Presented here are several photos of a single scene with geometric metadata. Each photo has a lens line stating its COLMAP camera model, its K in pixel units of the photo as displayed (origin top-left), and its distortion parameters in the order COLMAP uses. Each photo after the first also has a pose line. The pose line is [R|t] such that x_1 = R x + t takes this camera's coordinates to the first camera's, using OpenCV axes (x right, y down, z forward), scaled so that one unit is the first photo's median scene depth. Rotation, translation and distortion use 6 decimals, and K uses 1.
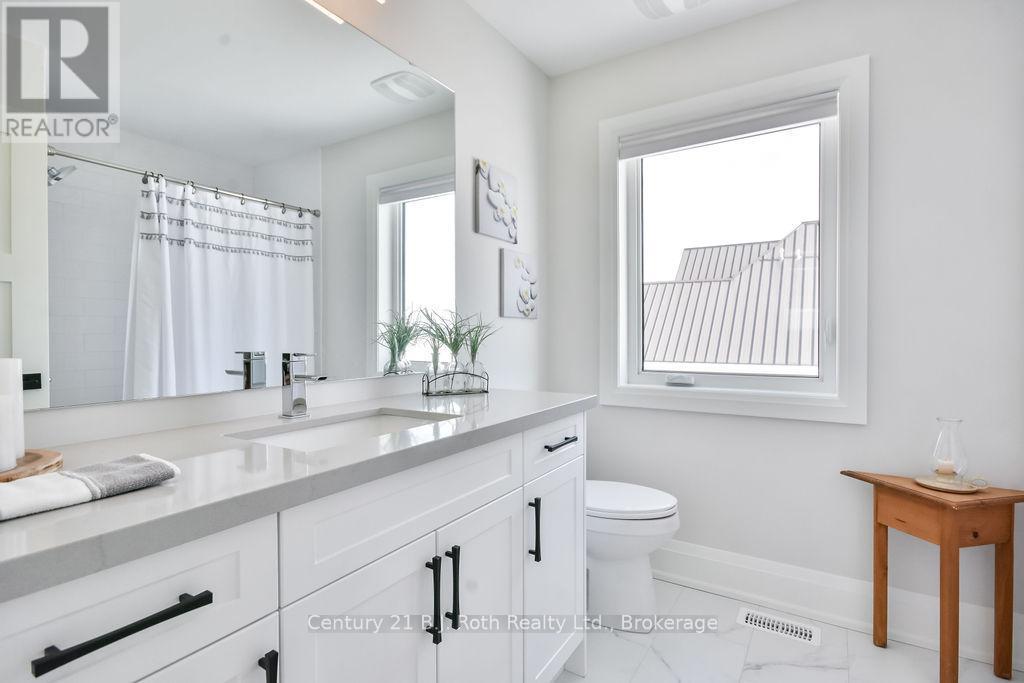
lens RADIAL K [[497.3, 0, 512.0], [0, 497.3, 341.5], [0, 0, 1]] dist [0.001768, 0.000620]
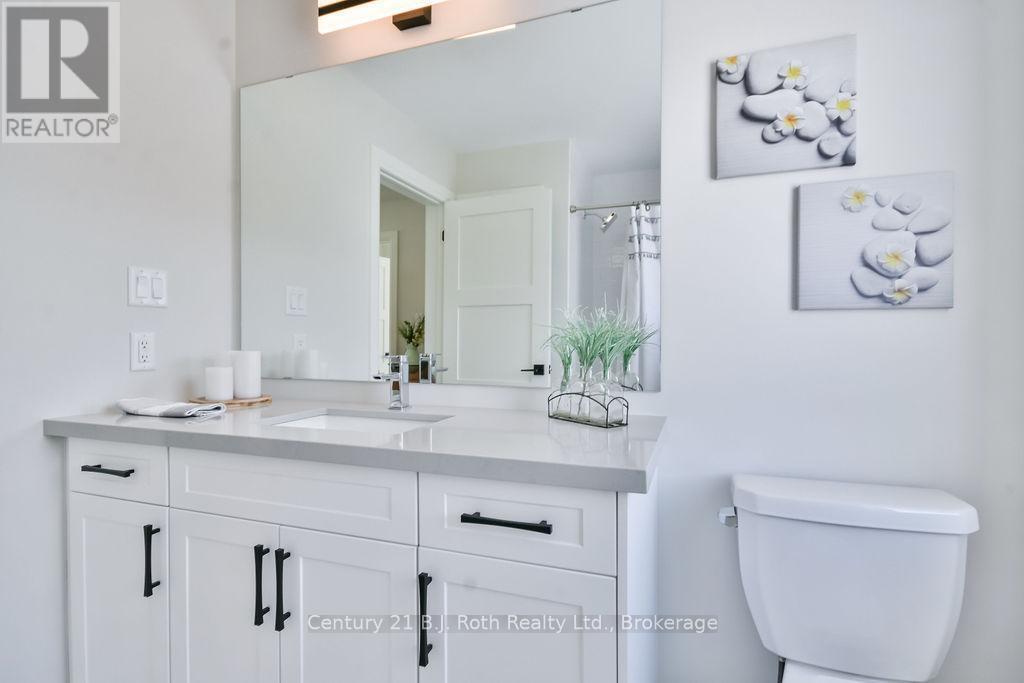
lens RADIAL K [[497.3, 0, 512.0], [0, 497.3, 341.5], [0, 0, 1]] dist [0.001768, 0.000620]
pose [[0.207533, 0.009894, -0.978178, 0.448575], [-0.014547, 0.999869, 0.007028, -0.013556], [0.978120, 0.012771, 0.207650, 0.568441]]
